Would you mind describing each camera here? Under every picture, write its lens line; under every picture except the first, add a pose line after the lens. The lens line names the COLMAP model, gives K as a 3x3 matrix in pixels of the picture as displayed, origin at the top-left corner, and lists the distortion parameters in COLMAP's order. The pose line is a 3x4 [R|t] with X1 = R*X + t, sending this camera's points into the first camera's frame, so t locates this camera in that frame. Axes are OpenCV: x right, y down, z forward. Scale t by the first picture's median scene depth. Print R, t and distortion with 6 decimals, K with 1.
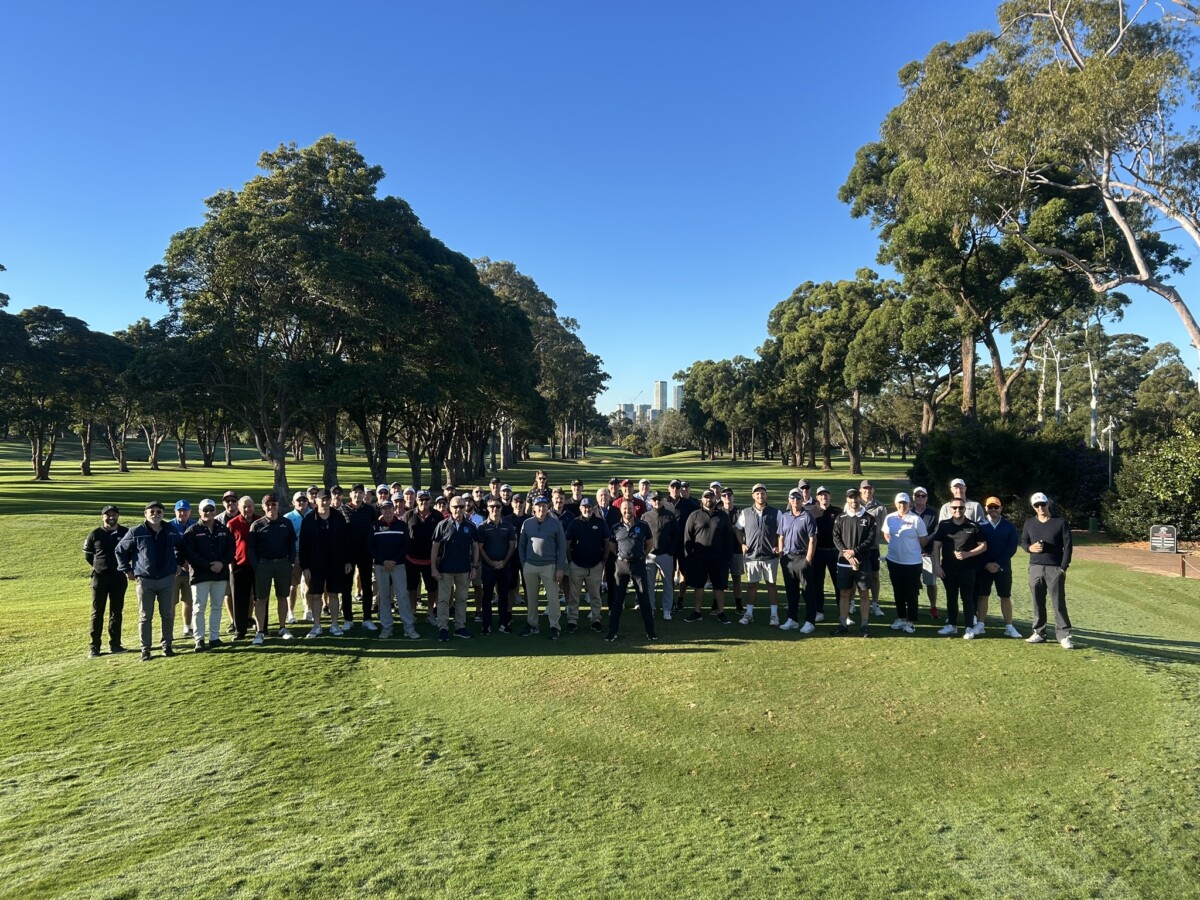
lens RADIAL K [[900.1, 0, 591.4], [0, 900.1, 449.1], [0, 0, 1]] dist [0.000255, -0.001304]
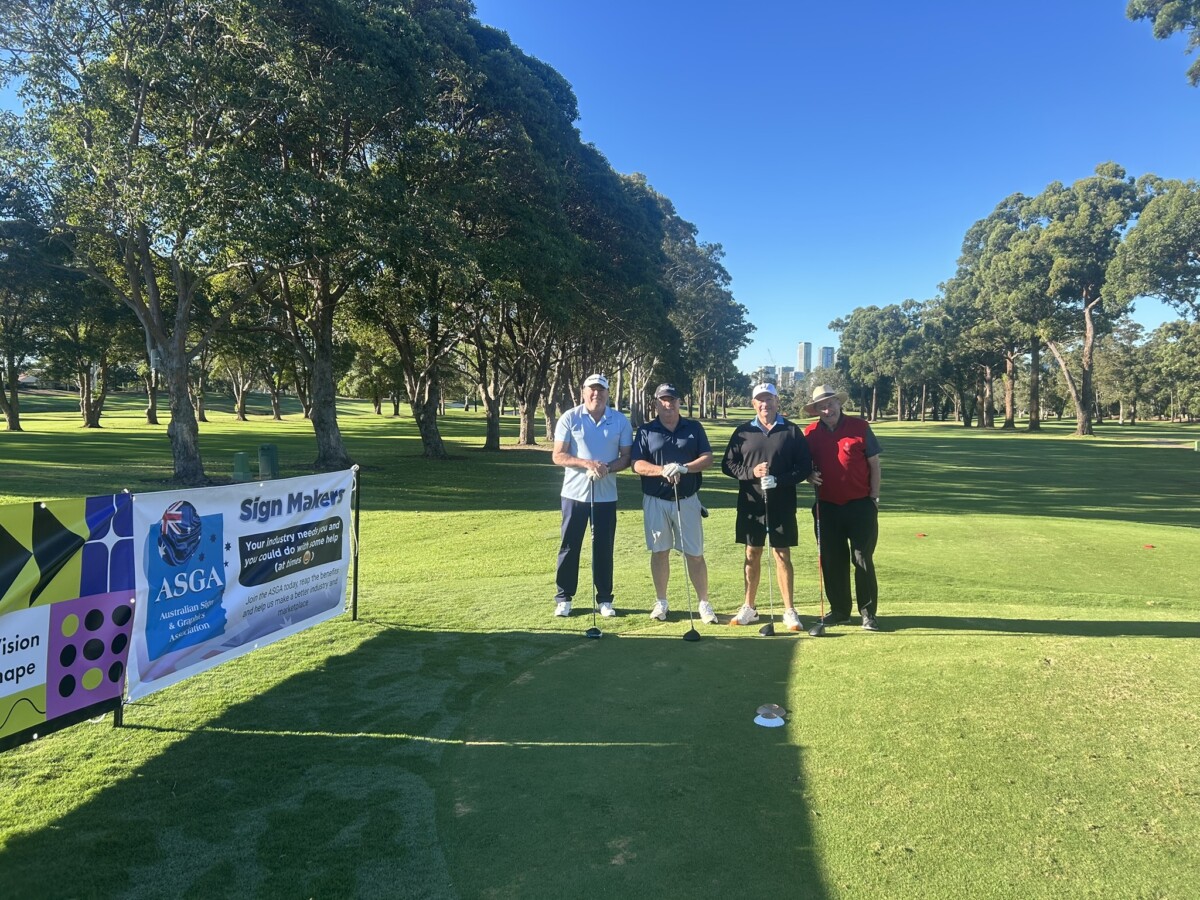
lens RADIAL K [[896.8, 0, 626.3], [0, 896.8, 451.5], [0, 0, 1]] dist [0.005509, -0.000164]
pose [[0.993434, 0.017118, -0.113122, -0.007162], [-0.012374, 0.999019, 0.042510, 0.011548], [0.113739, -0.040831, 0.992671, 0.165788]]
